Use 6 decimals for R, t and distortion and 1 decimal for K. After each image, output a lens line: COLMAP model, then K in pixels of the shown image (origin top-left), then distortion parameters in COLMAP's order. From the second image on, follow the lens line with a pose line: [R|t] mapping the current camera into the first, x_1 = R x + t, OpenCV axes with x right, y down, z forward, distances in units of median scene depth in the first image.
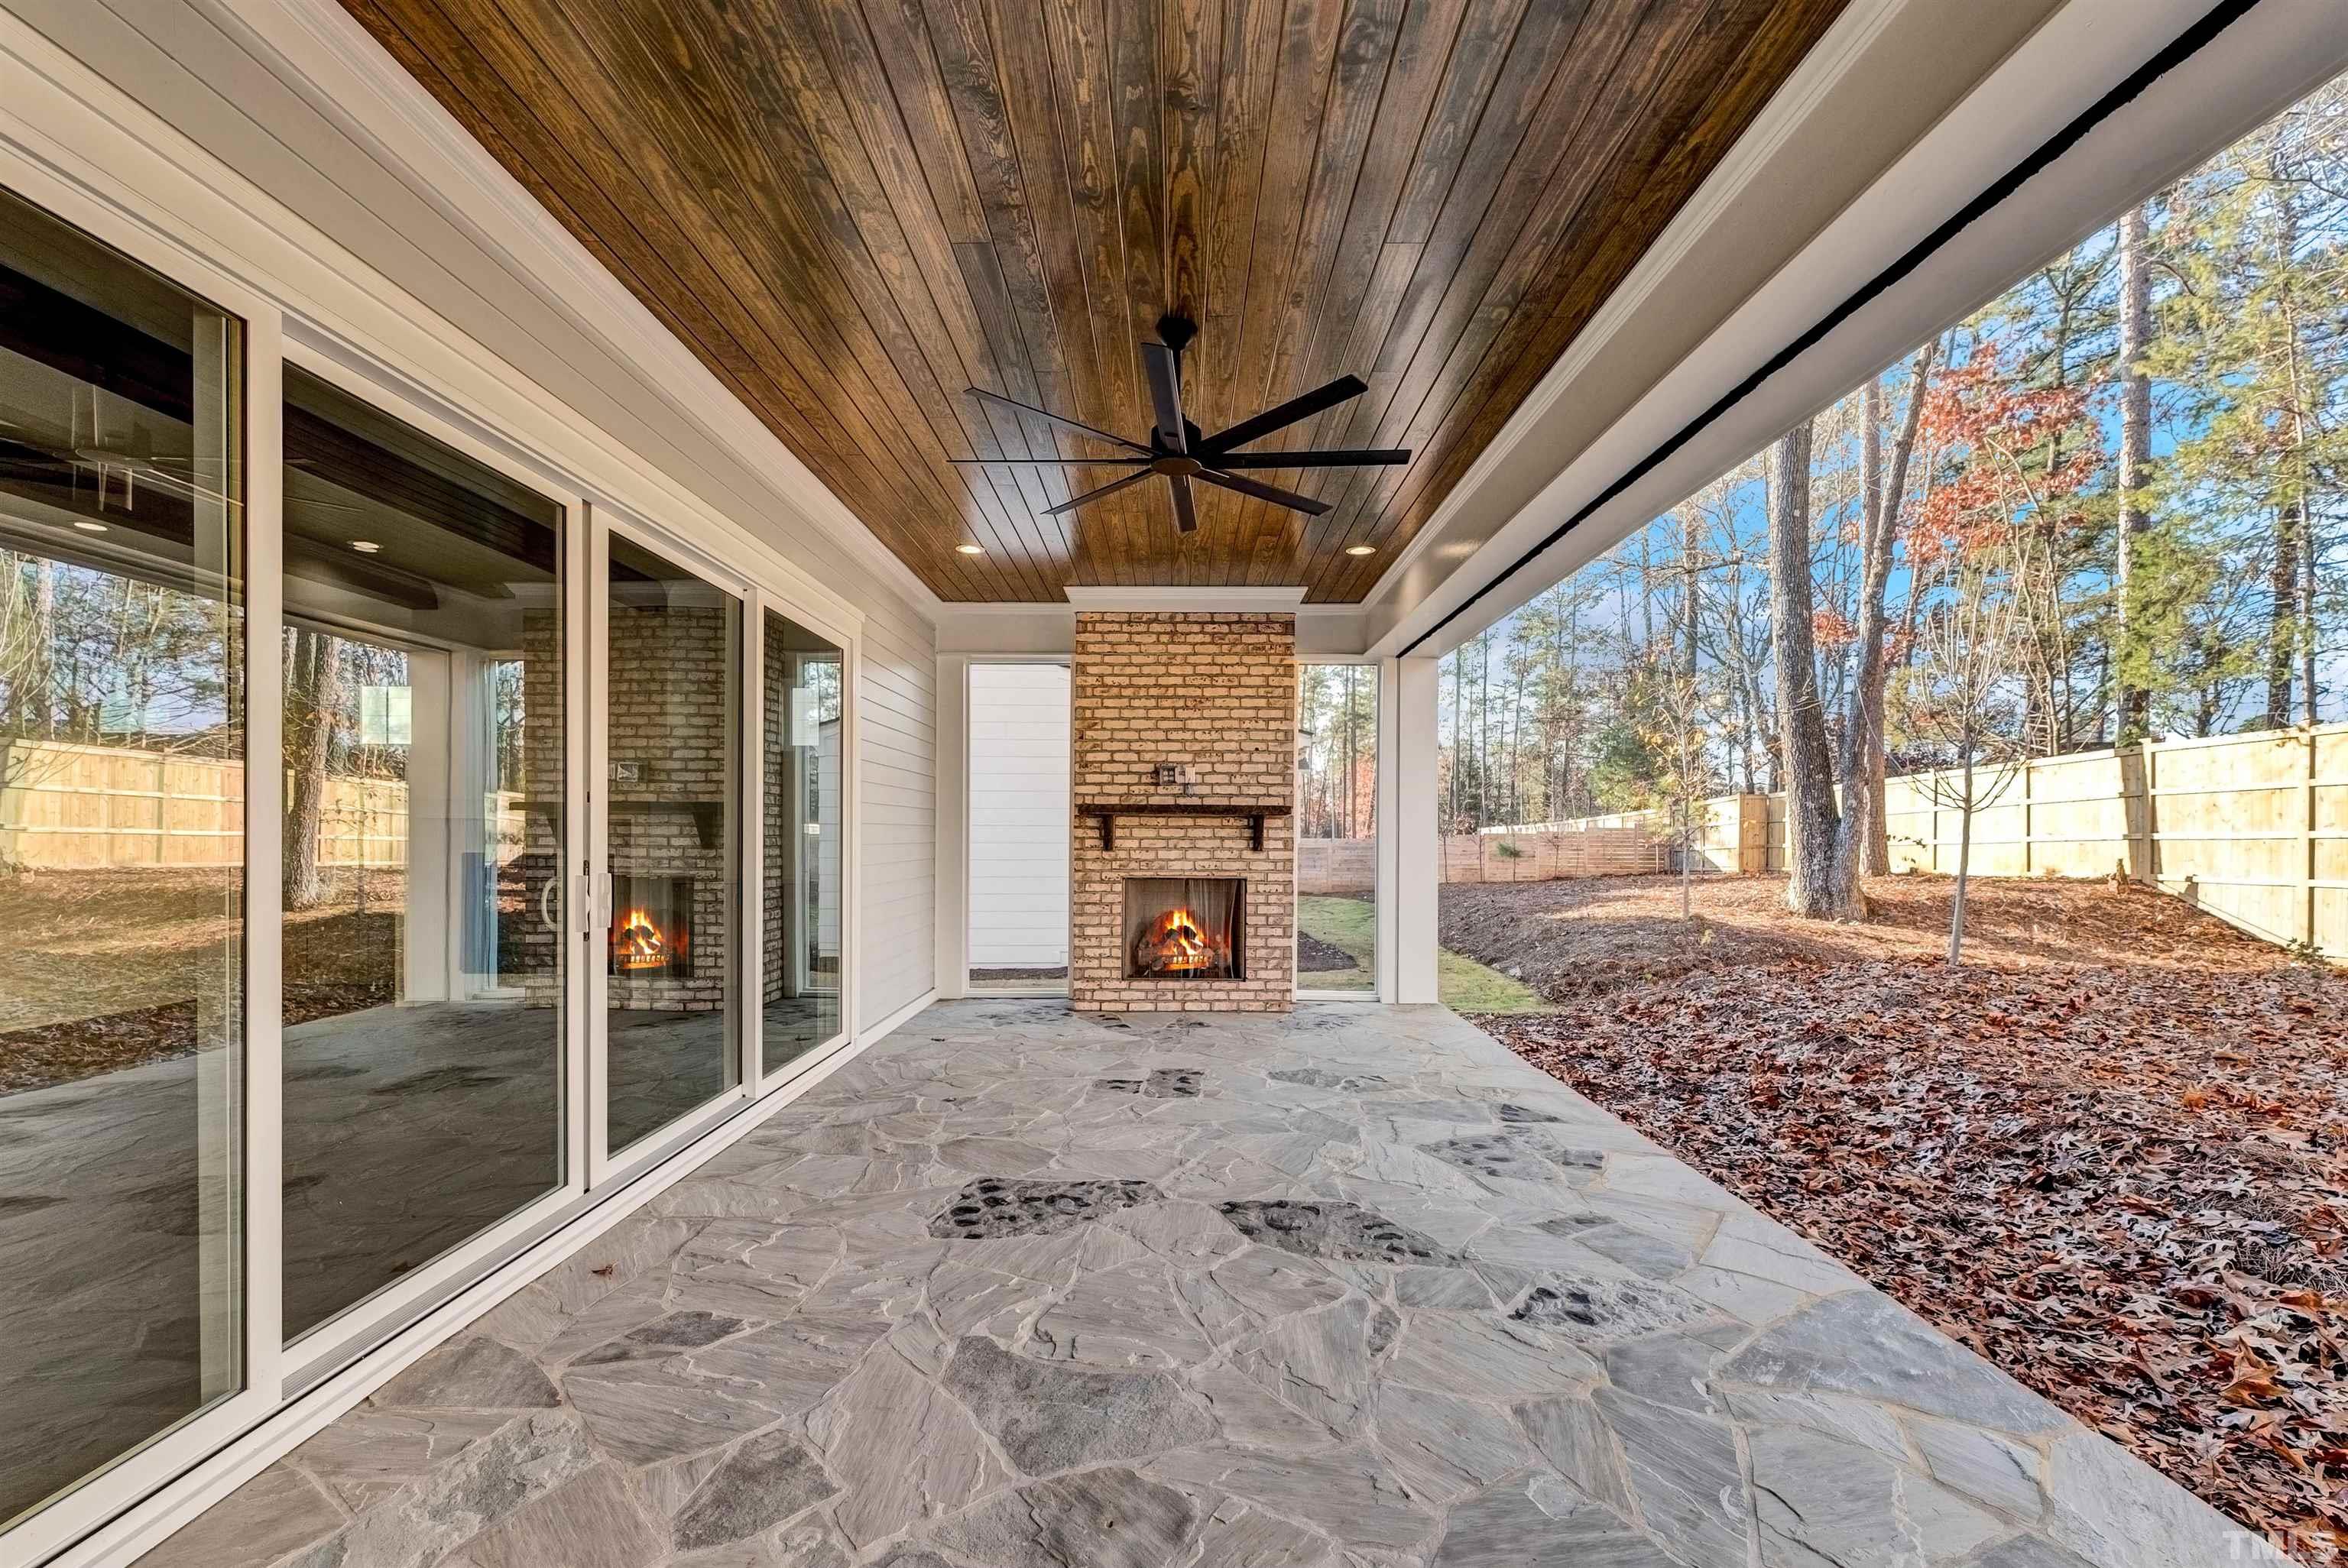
lens RADIAL K [[959.0, 0, 1172.9], [0, 959.0, 824.4], [0, 0, 1]] dist [0.000909, 0.000045]
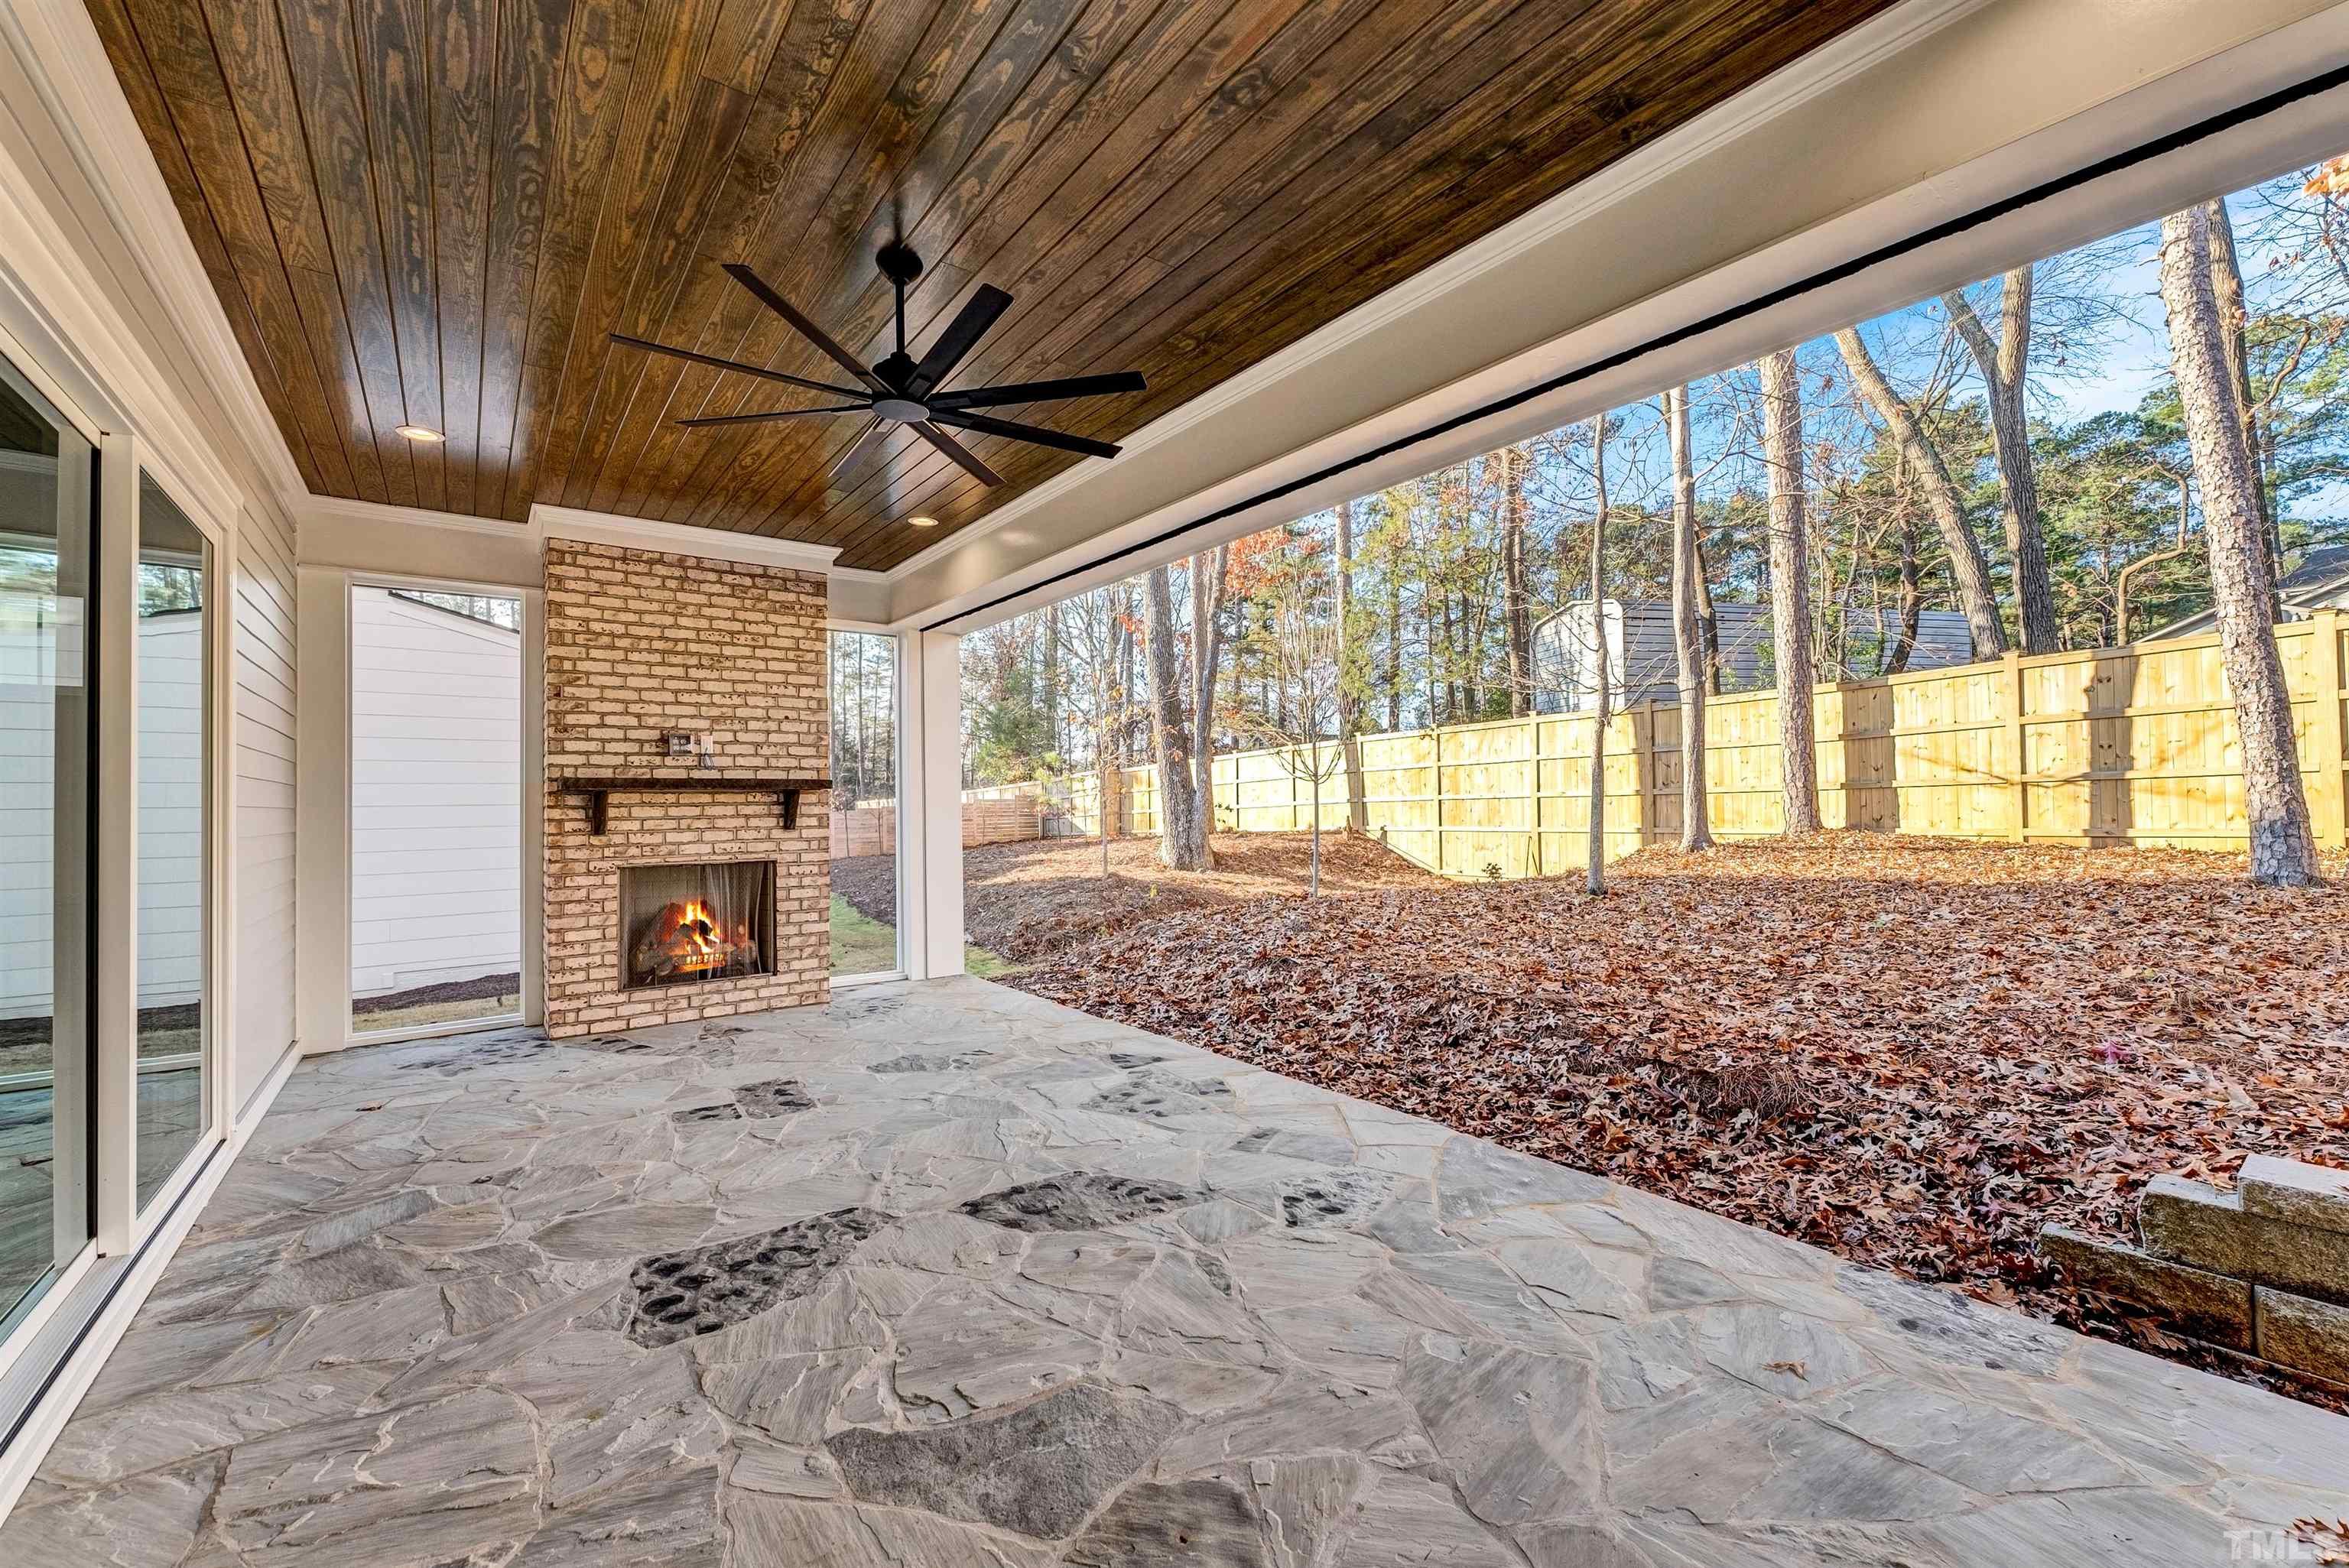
lens RADIAL K [[949.7, 0, 1172.7], [0, 949.7, 773.5], [0, 0, 1]] dist [0.000747, -0.000018]
pose [[0.798766, 0.002525, 0.601636, -0.163041], [0.012759, 0.999695, -0.021135, -0.001562], [-0.601506, 0.024559, 0.798490, 0.061007]]
